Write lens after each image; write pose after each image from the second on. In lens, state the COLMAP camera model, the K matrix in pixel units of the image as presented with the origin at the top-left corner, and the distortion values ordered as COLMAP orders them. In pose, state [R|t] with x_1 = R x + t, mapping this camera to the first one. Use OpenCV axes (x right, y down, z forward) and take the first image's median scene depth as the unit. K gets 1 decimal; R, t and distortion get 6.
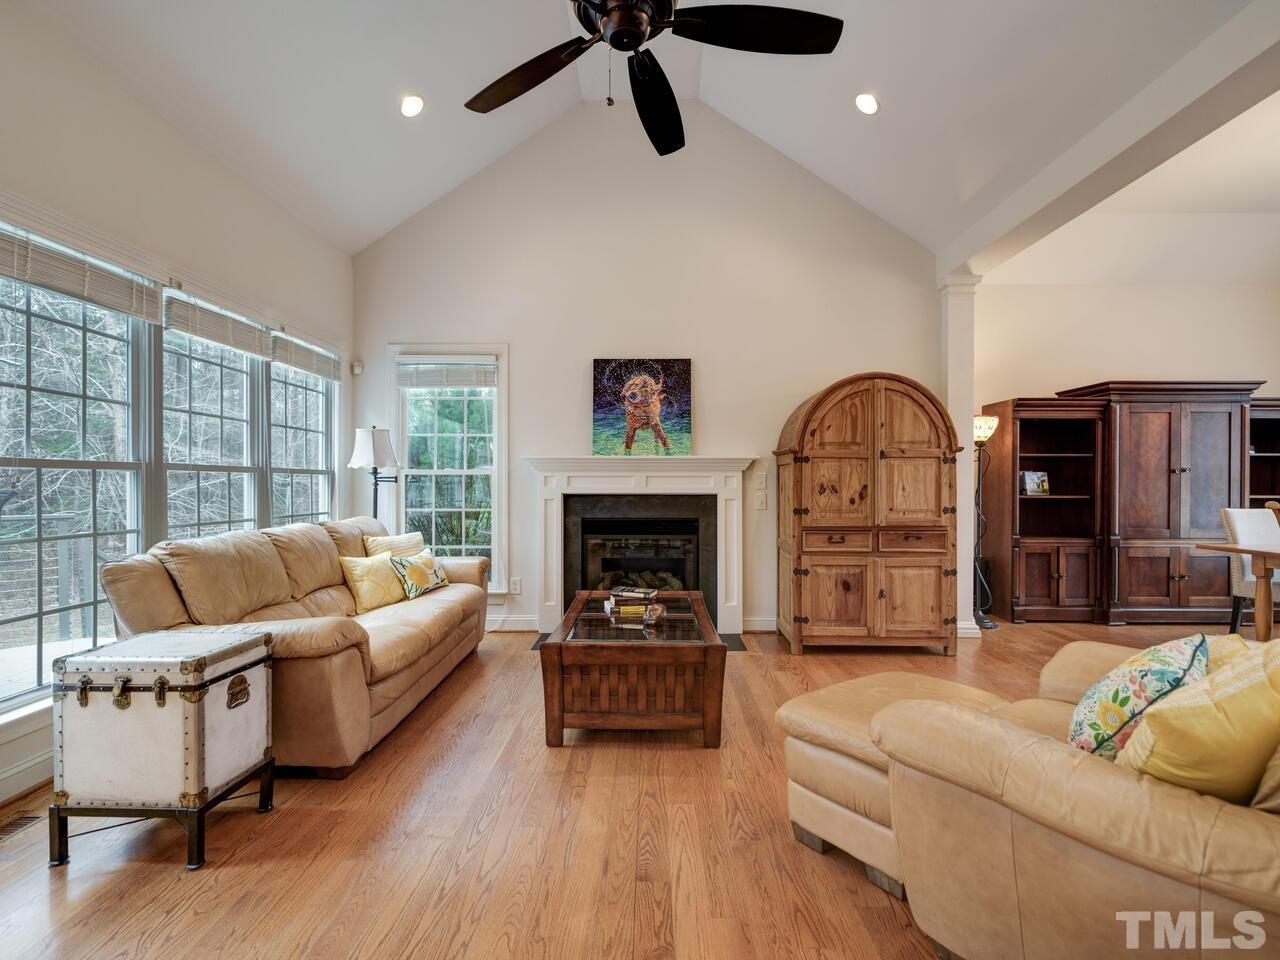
lens RADIAL K [[612.3, 0, 644.0], [0, 612.3, 482.9], [0, 0, 1]] dist [0.000720, 0.000107]
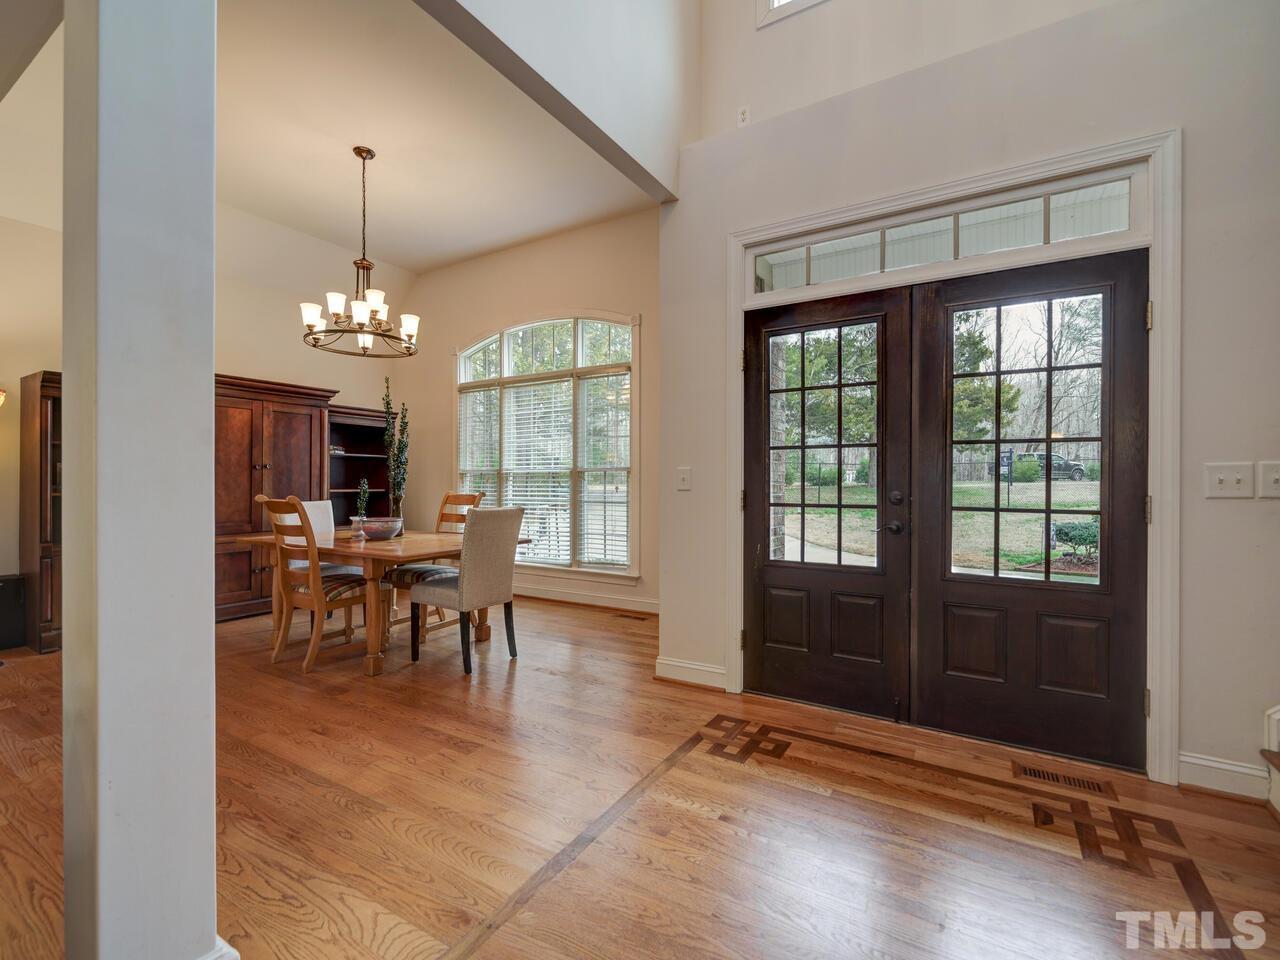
lens RADIAL K [[559.1, 0, 640.0], [0, 559.1, 480.0], [0, 0, 1]] dist [-0.000199, 0.000032]
pose [[0.495649, 0.002771, 0.868518, 0.396936], [-0.001979, 0.999996, -0.002061, 0.003867], [-0.868520, -0.000698, 0.495653, -0.028073]]
